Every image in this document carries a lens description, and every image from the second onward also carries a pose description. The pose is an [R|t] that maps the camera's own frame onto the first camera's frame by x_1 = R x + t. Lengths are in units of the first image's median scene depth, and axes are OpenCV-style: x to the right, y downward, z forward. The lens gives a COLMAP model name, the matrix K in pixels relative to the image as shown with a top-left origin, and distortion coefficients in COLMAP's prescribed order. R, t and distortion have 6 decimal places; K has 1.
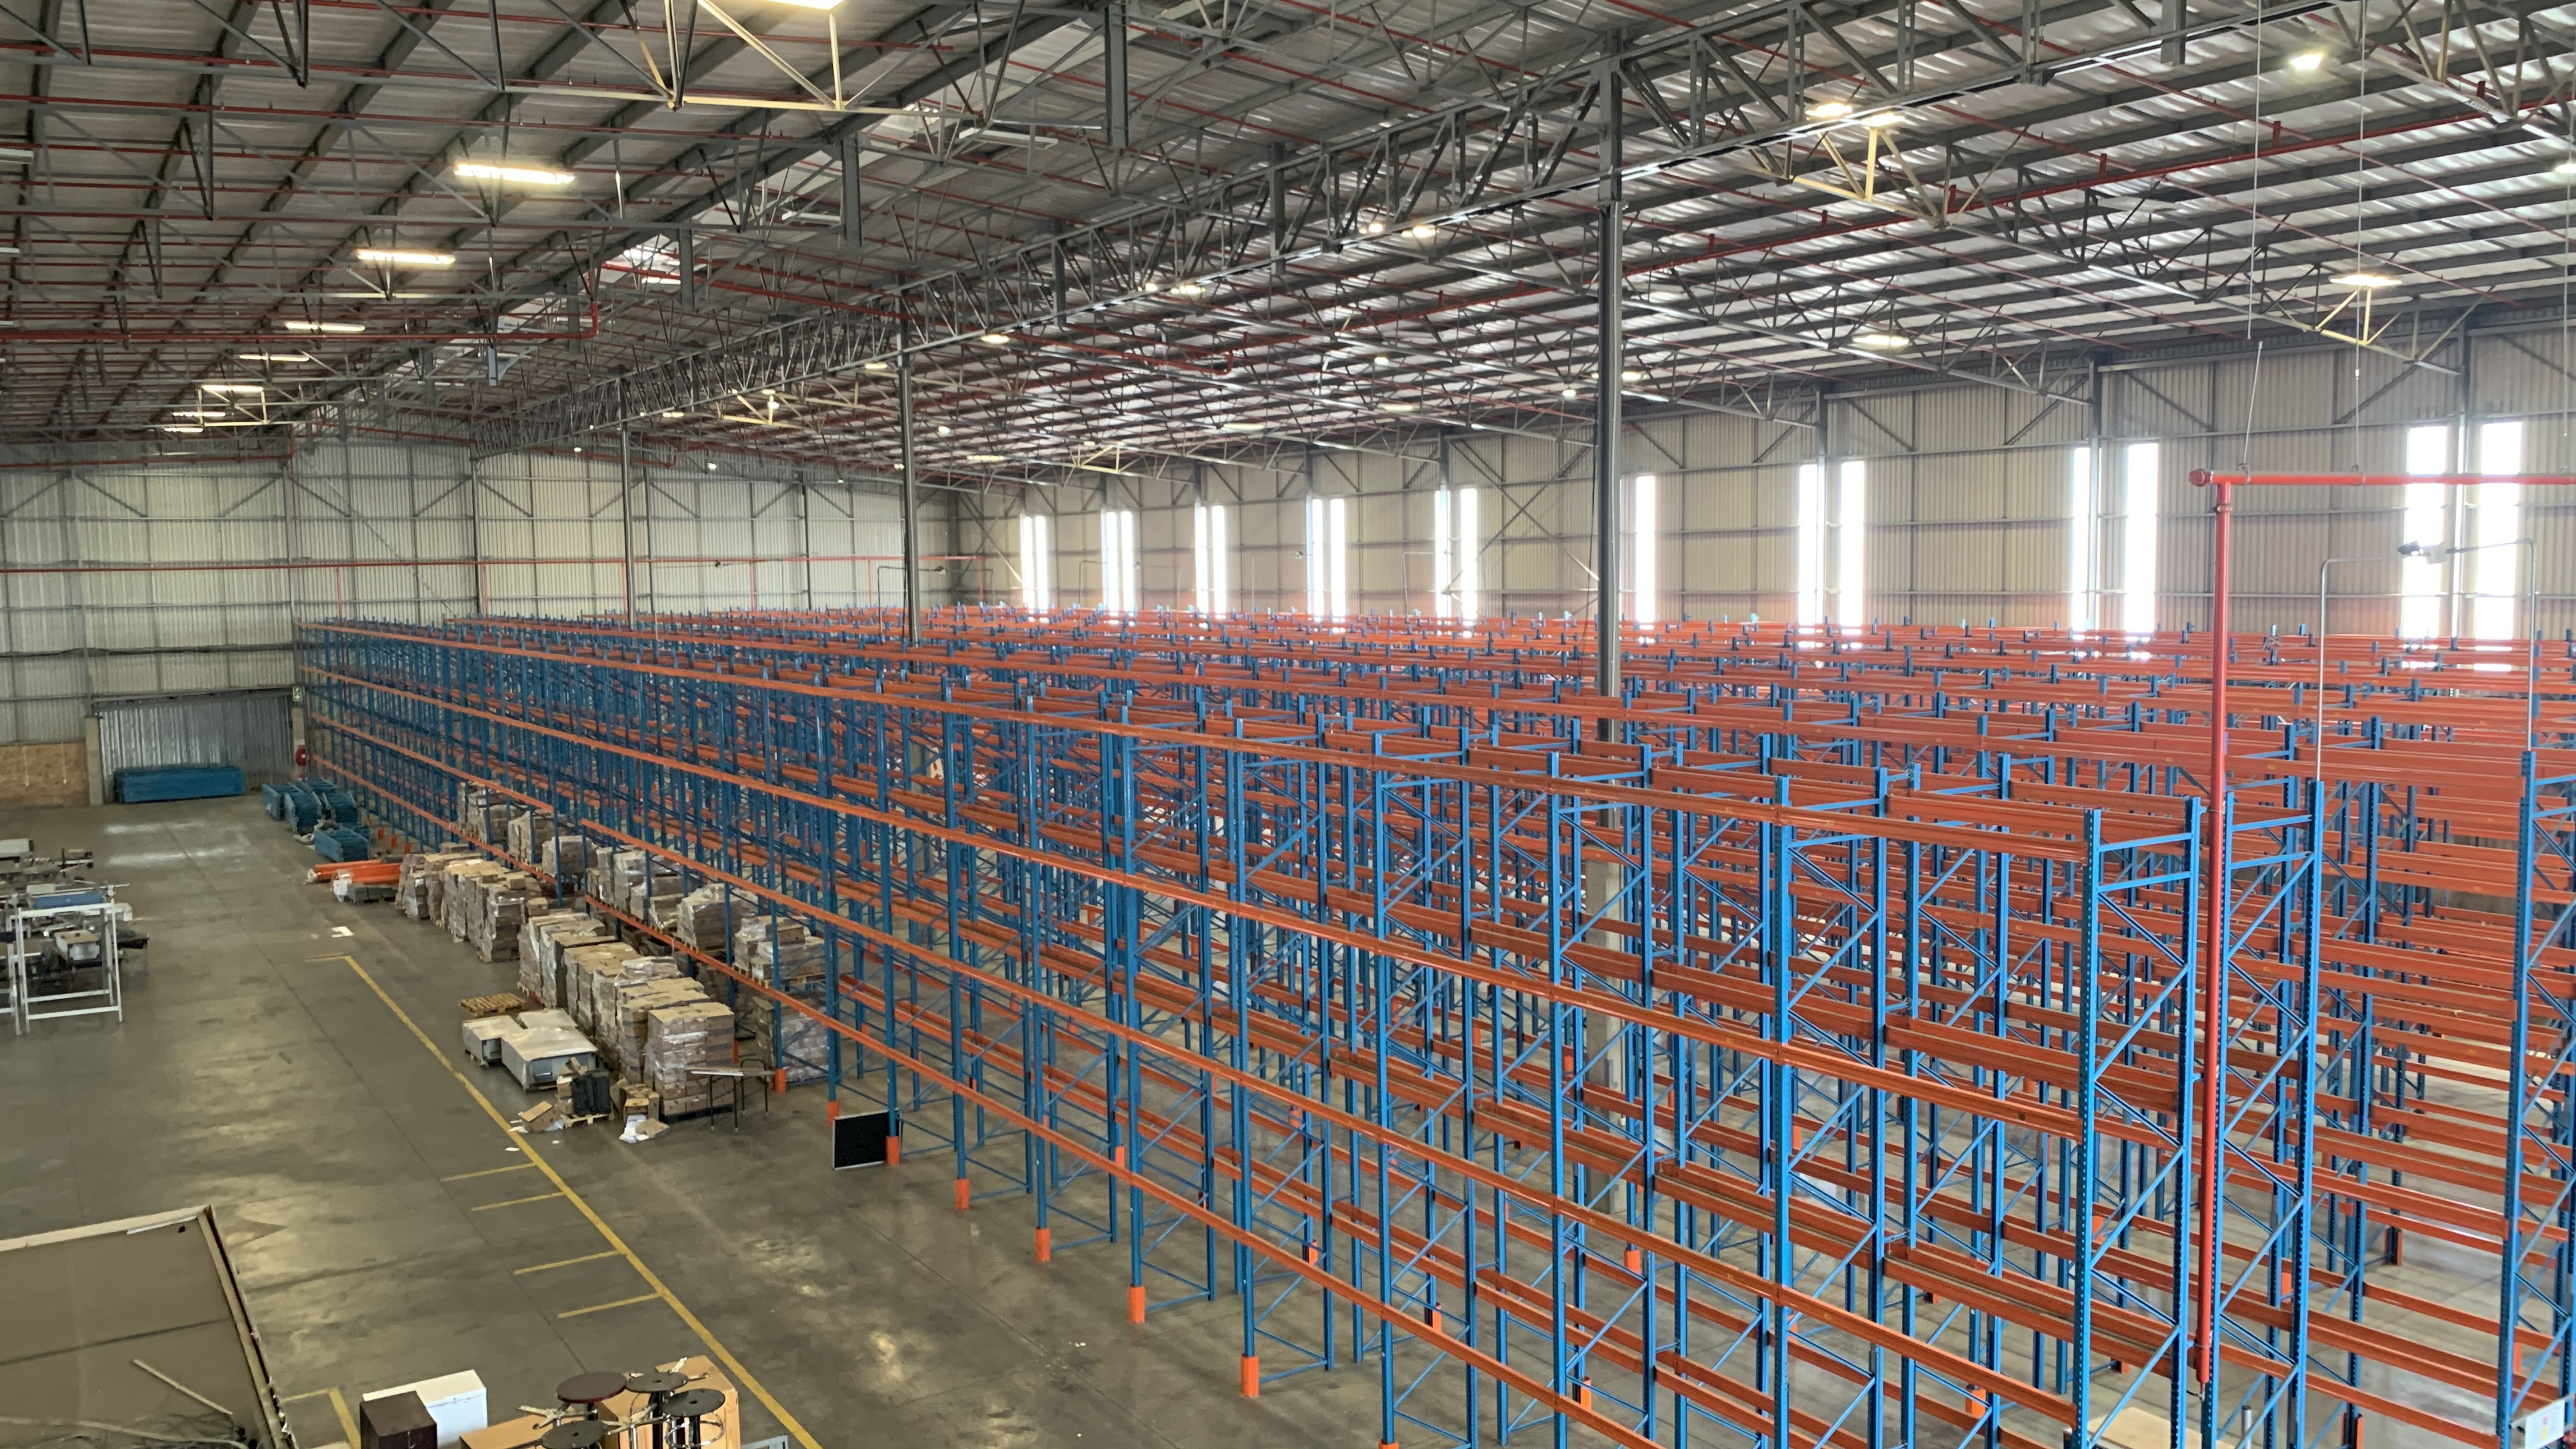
lens RADIAL K [[1951.8, 0, 1295.1], [0, 1951.8, 737.7], [0, 0, 1]] dist [0.060334, -0.083996]
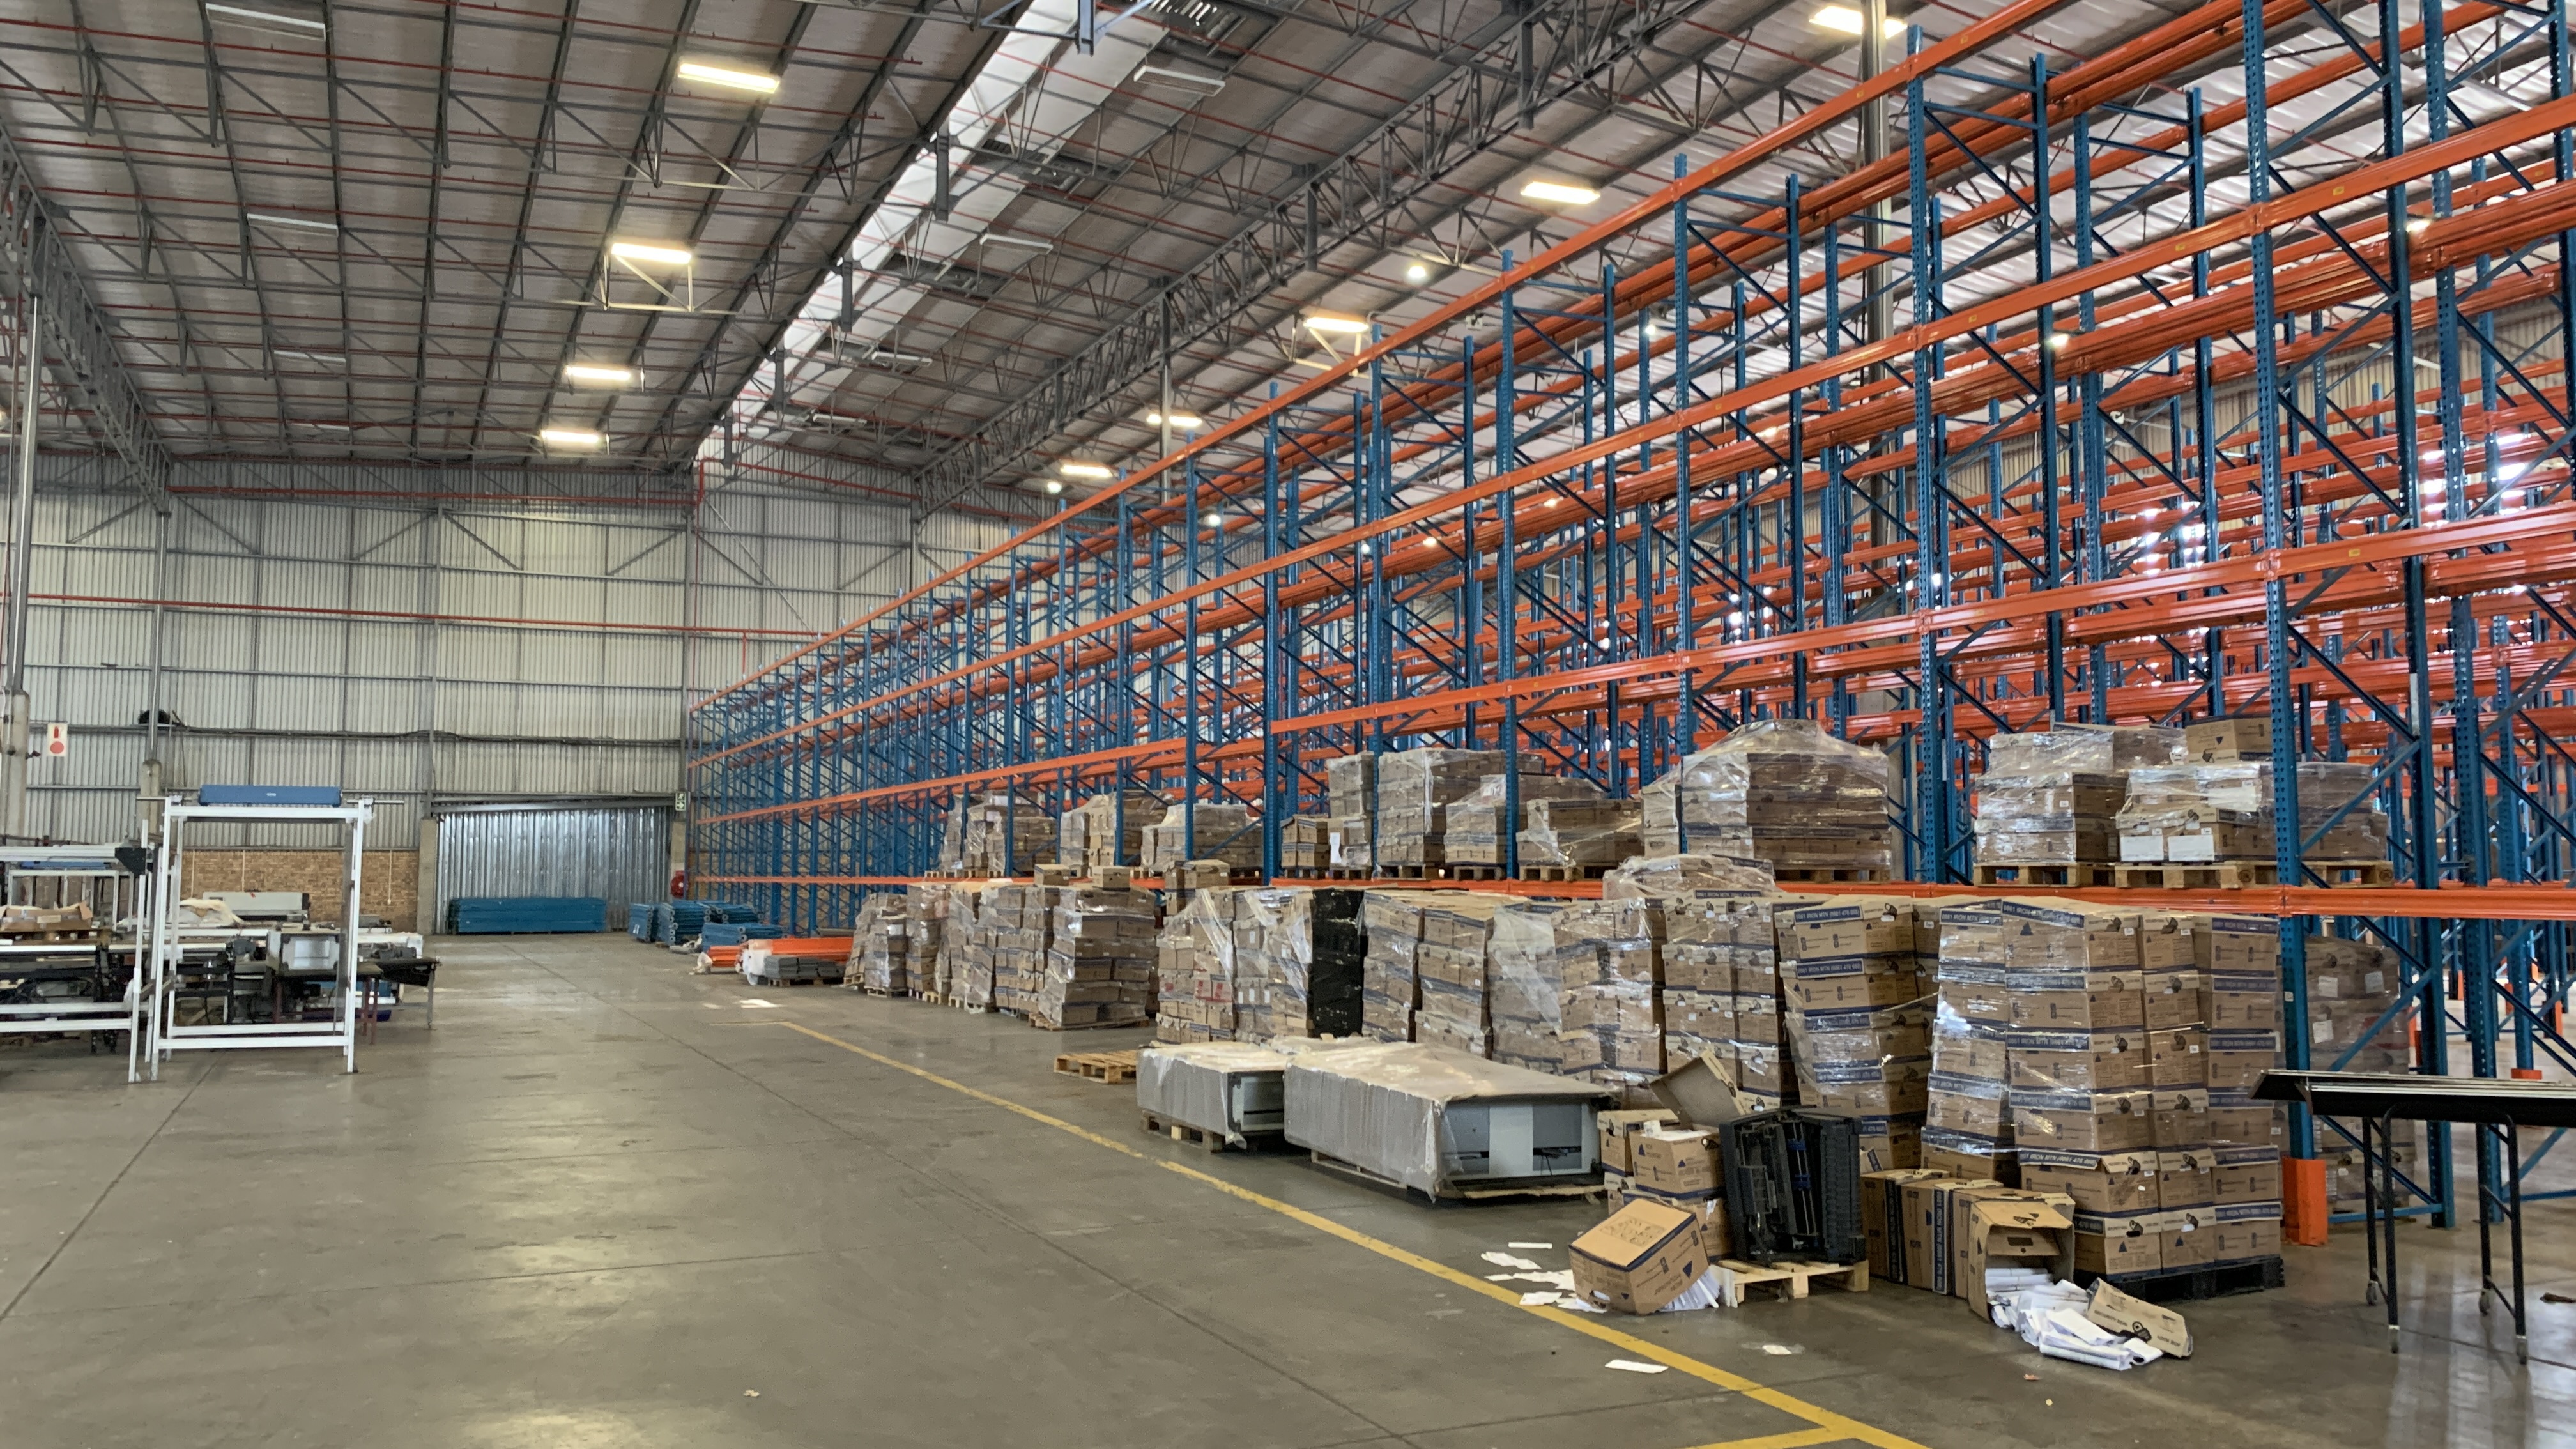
lens RADIAL K [[1951.8, 0, 1305.6], [0, 1951.8, 717.5], [0, 0, 1]] dist [0.060334, -0.083996]
pose [[0.989012, 0.004977, -0.147749, -0.292784], [-0.029668, 0.985781, -0.165392, 0.125096], [0.144825, 0.167959, 0.975098, 0.542917]]
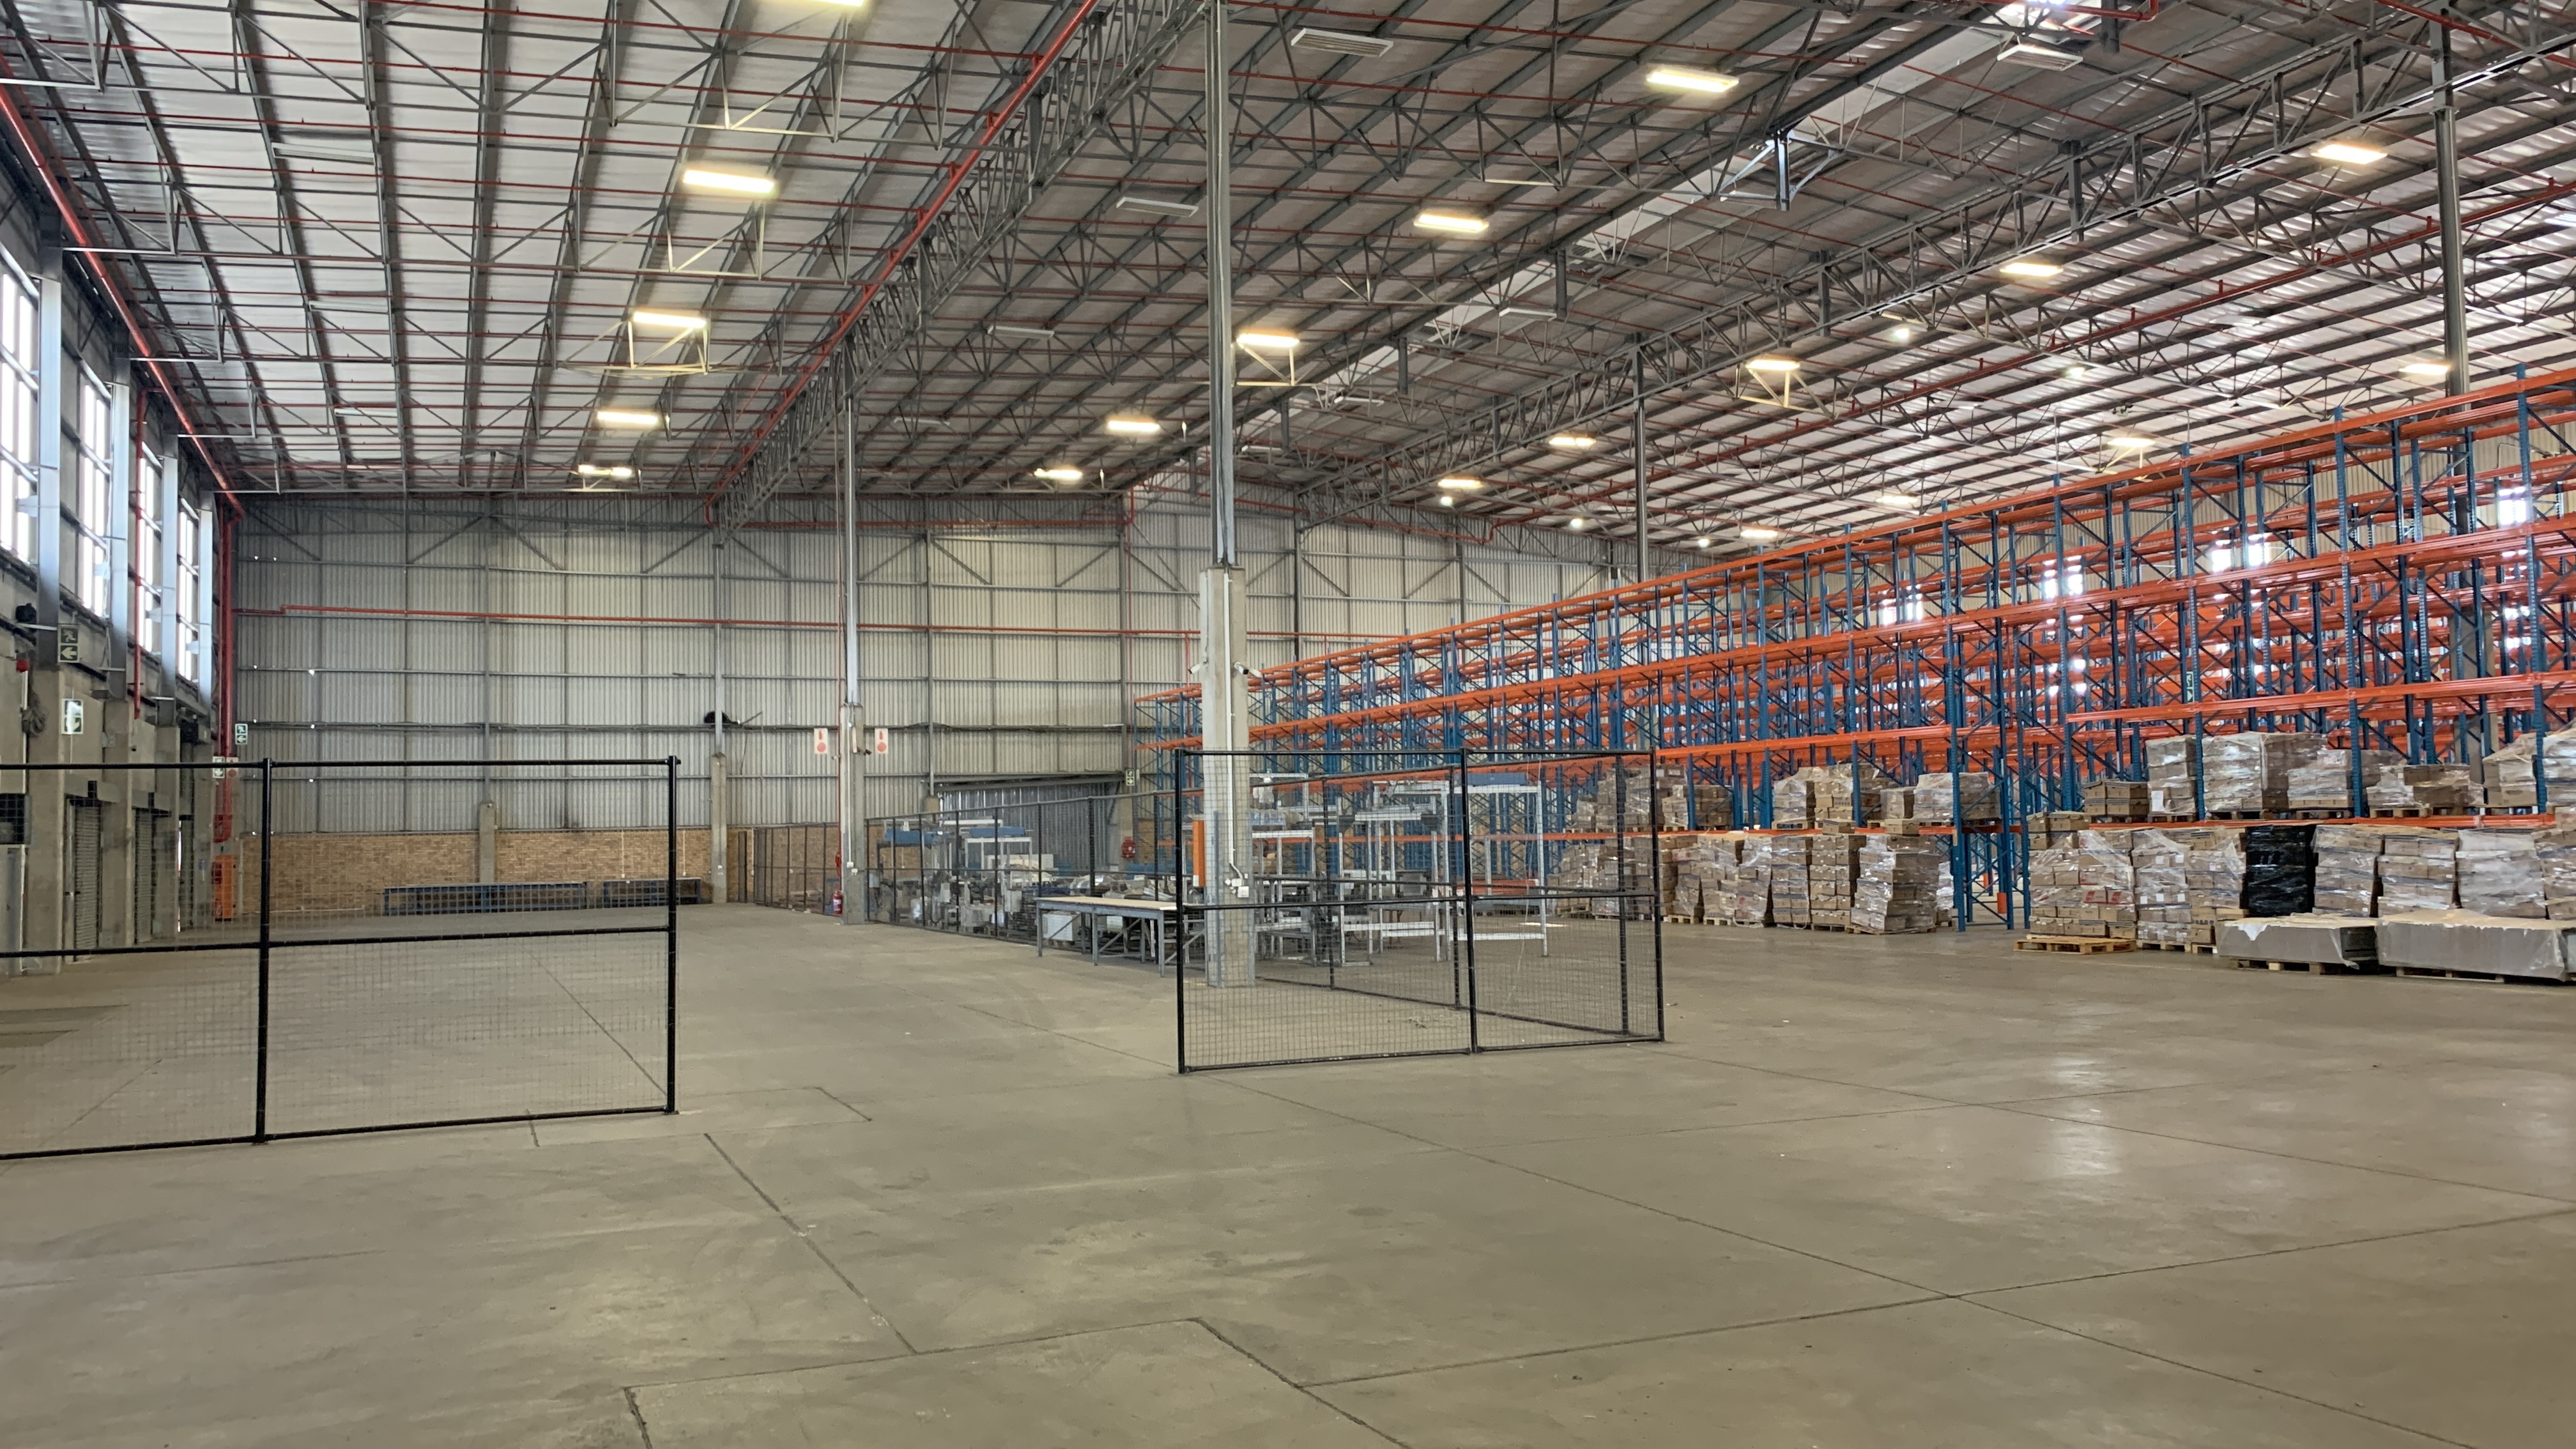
lens RADIAL K [[1951.8, 0, 1284.1], [0, 1951.8, 733.0], [0, 0, 1]] dist [0.060334, -0.083996]
pose [[0.983712, -0.013804, -0.179221, -0.531922], [-0.011453, 0.990208, -0.139131, 0.154743], [0.179386, 0.138917, 0.973921, 0.269964]]
